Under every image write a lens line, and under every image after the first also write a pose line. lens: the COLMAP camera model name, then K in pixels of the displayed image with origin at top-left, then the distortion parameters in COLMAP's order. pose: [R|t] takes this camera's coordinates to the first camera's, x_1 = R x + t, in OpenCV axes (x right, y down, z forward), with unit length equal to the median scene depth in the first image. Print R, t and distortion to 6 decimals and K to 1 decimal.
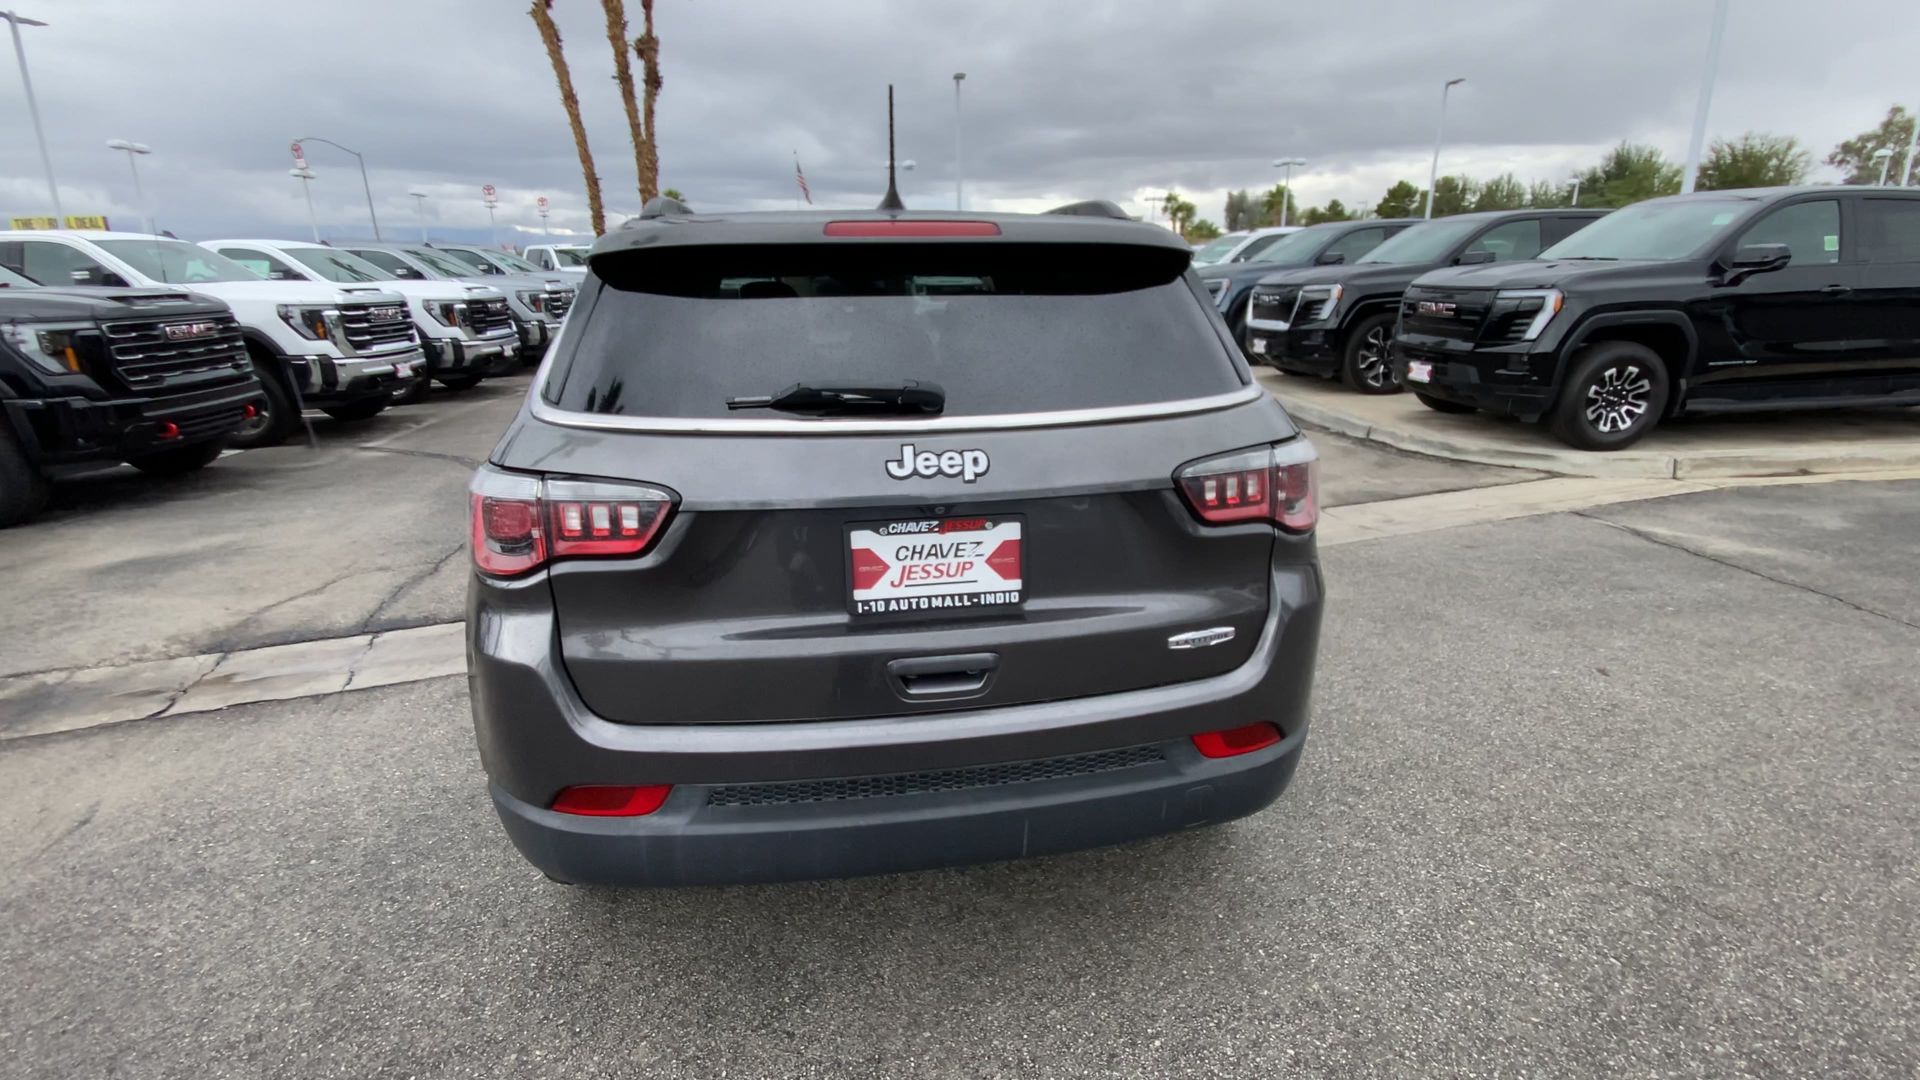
lens RADIAL K [[873.2, 0, 969.2], [0, 873.2, 540.8], [0, 0, 1]] dist [0.019775, -0.021354]
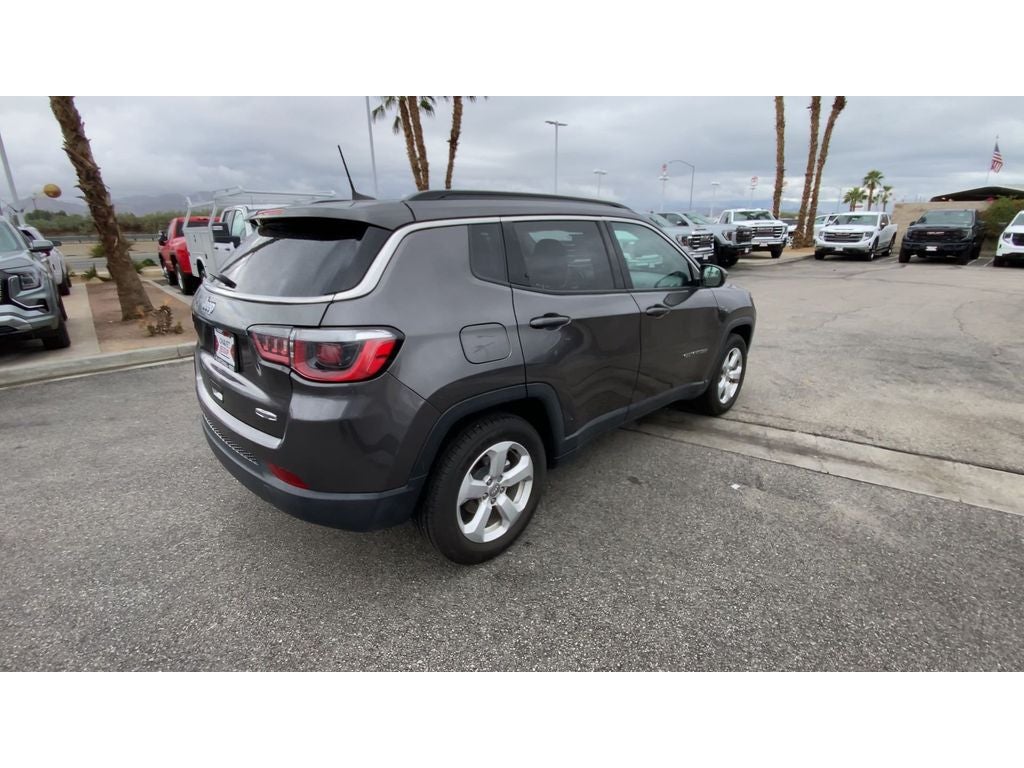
lens RADIAL K [[463.7, 0, 511.7], [0, 463.7, 388.8], [0, 0, 1]] dist [0.020458, -0.022091]
pose [[0.586026, 0.269273, -0.764242, 1.025328], [-0.236277, 0.958967, 0.156704, -0.180507], [0.775079, 0.088740, 0.625603, 0.557560]]
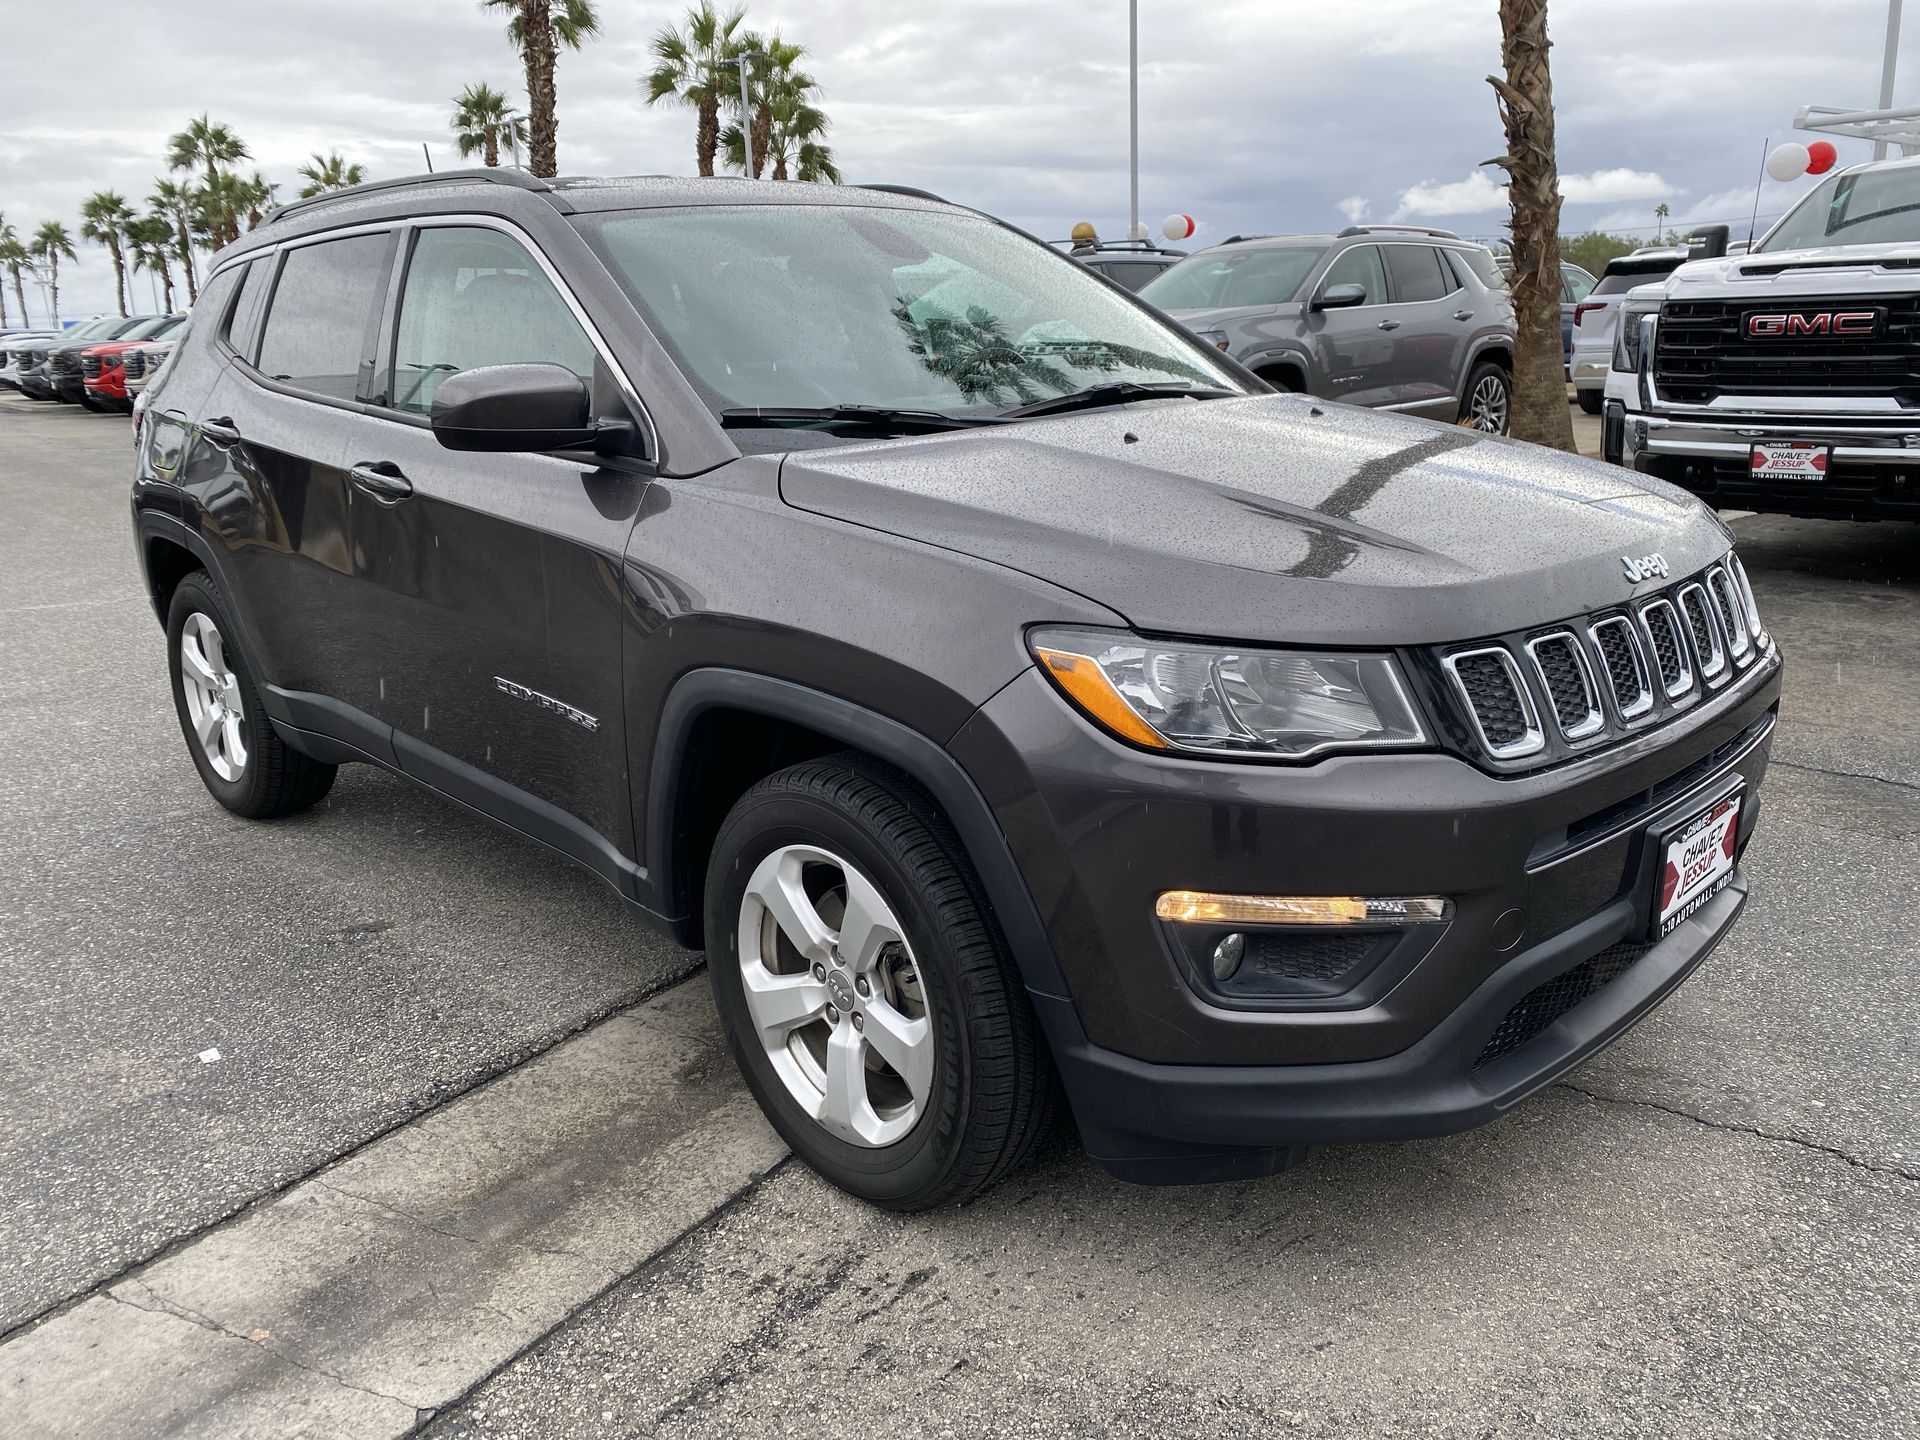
lens RADIAL K [[1480.3, 0, 969.2], [0, 1480.3, 721.4], [0, 0, 1]] dist [-0.022102, 0.043640]
pose [[-0.813418, 0.193537, -0.548539, 0.581654], [-0.125685, 0.862271, 0.490604, -0.836465], [0.567939, 0.468009, -0.677061, 3.008153]]
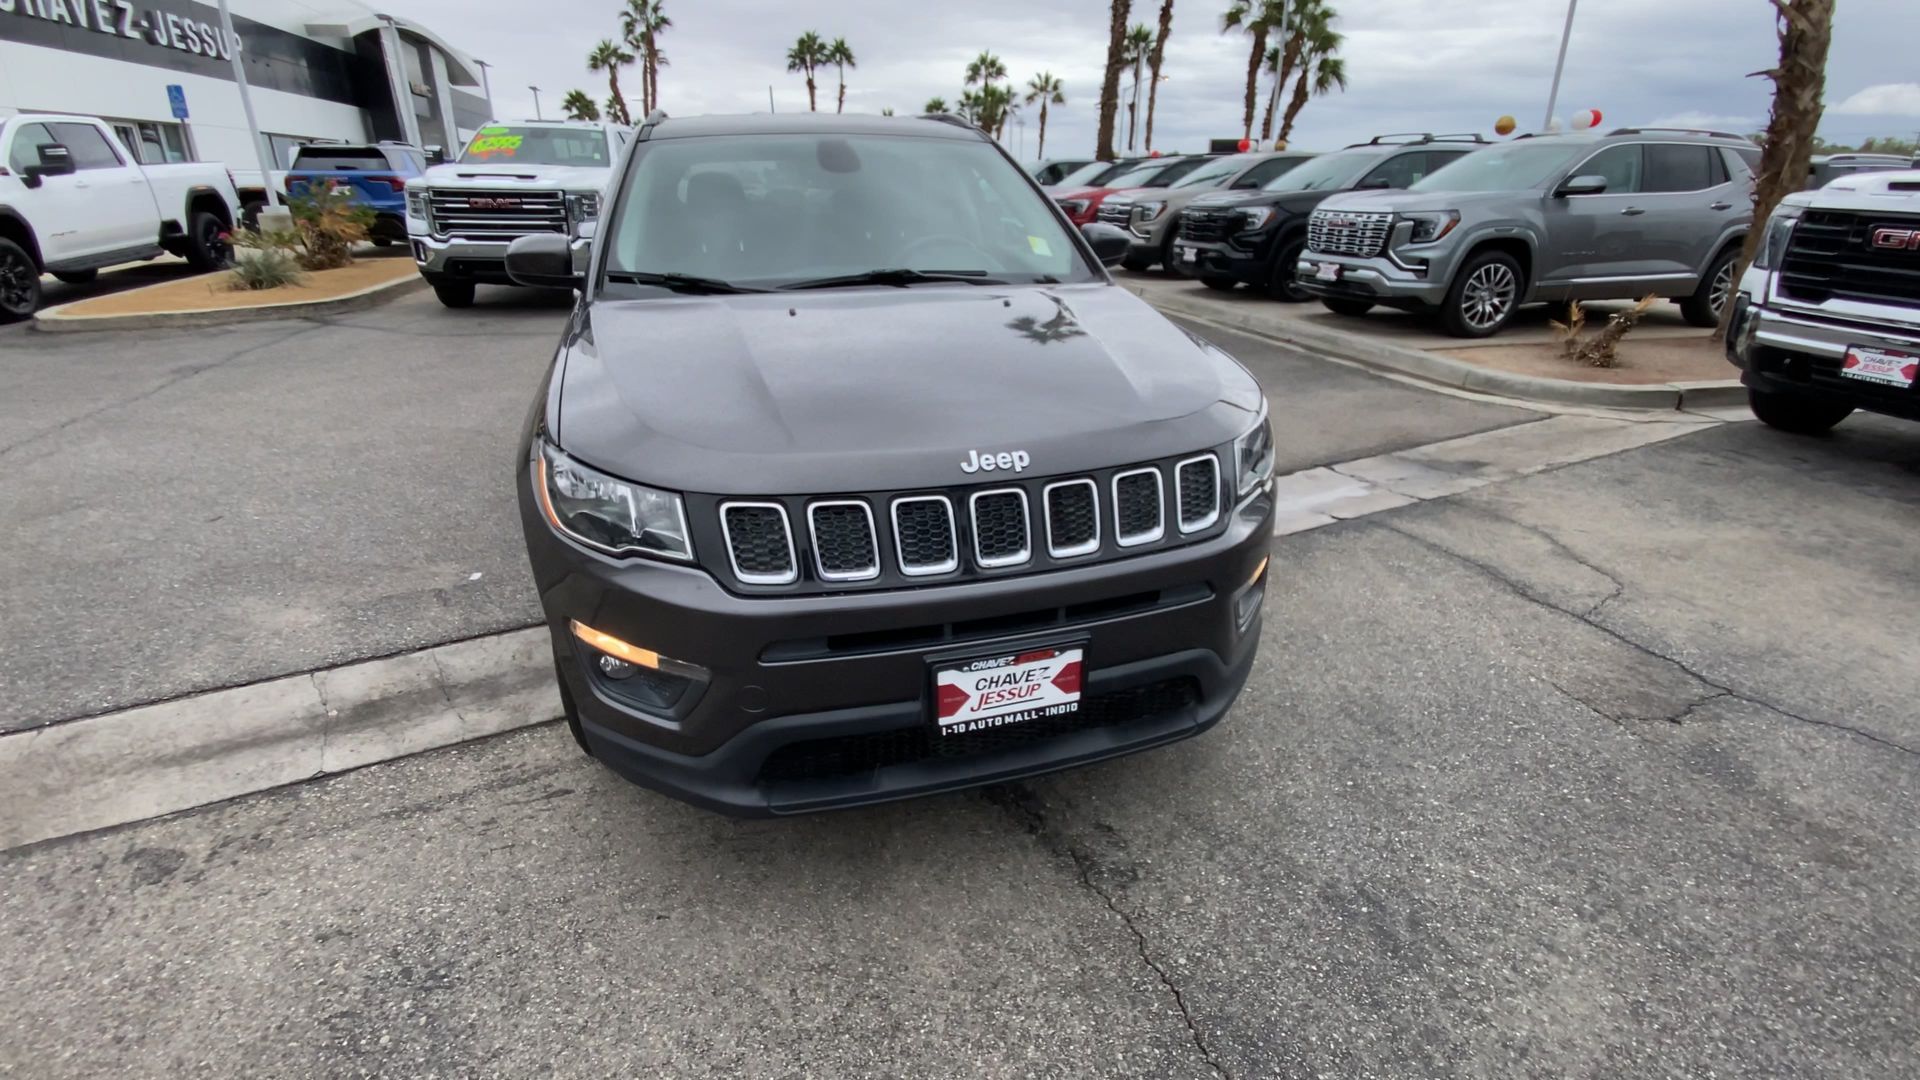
lens RADIAL K [[867.2, 0, 961.8], [0, 867.2, 551.3], [0, 0, 1]] dist [0.018648, -0.020899]
pose [[-0.992566, 0.064986, -0.102906, -0.238018], [-0.015924, 0.768906, 0.639164, -0.906463], [0.120661, 0.636051, -0.762155, 3.151957]]
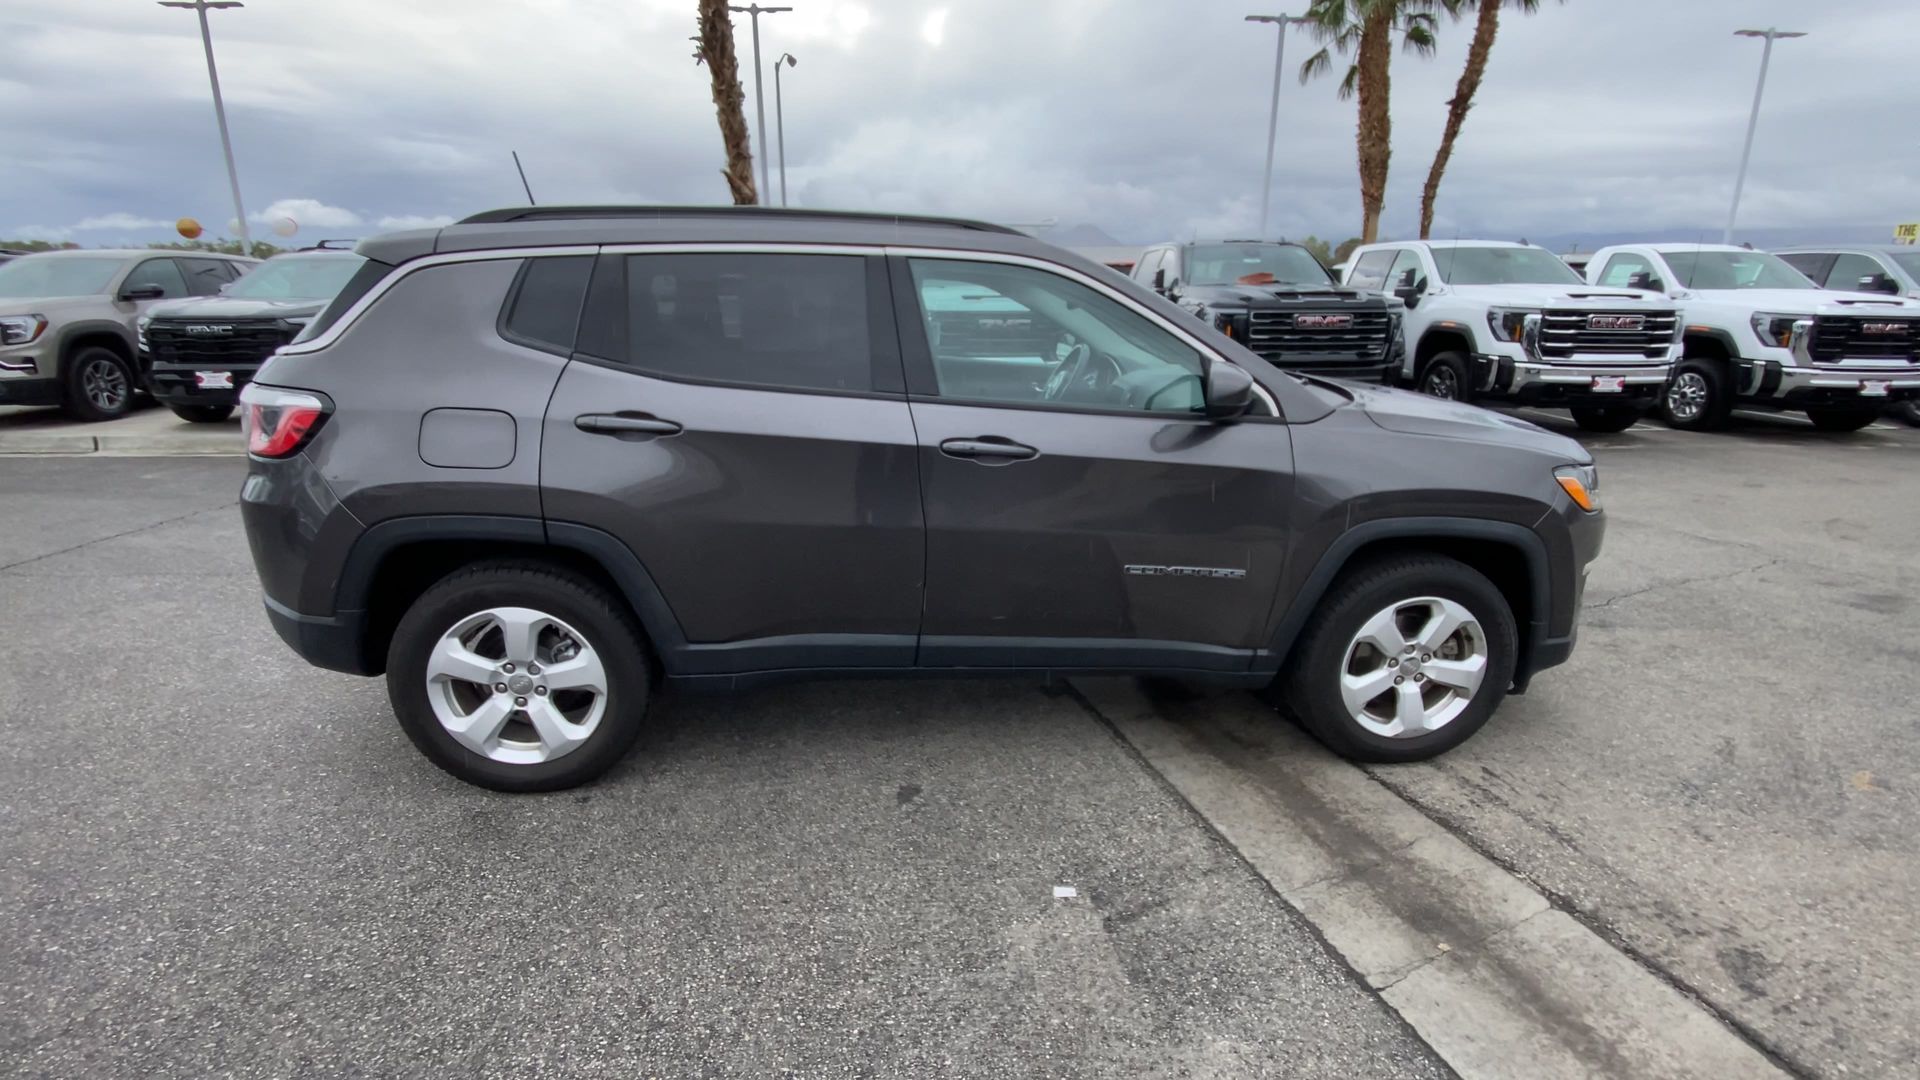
lens RADIAL K [[867.2, 0, 961.8], [0, 867.2, 551.3], [0, 0, 1]] dist [0.018648, -0.020899]
pose [[-0.059384, 0.301734, -0.951541, 1.309973], [-0.297102, 0.904683, 0.305416, -0.488094], [0.952997, 0.300842, 0.035922, 1.619639]]
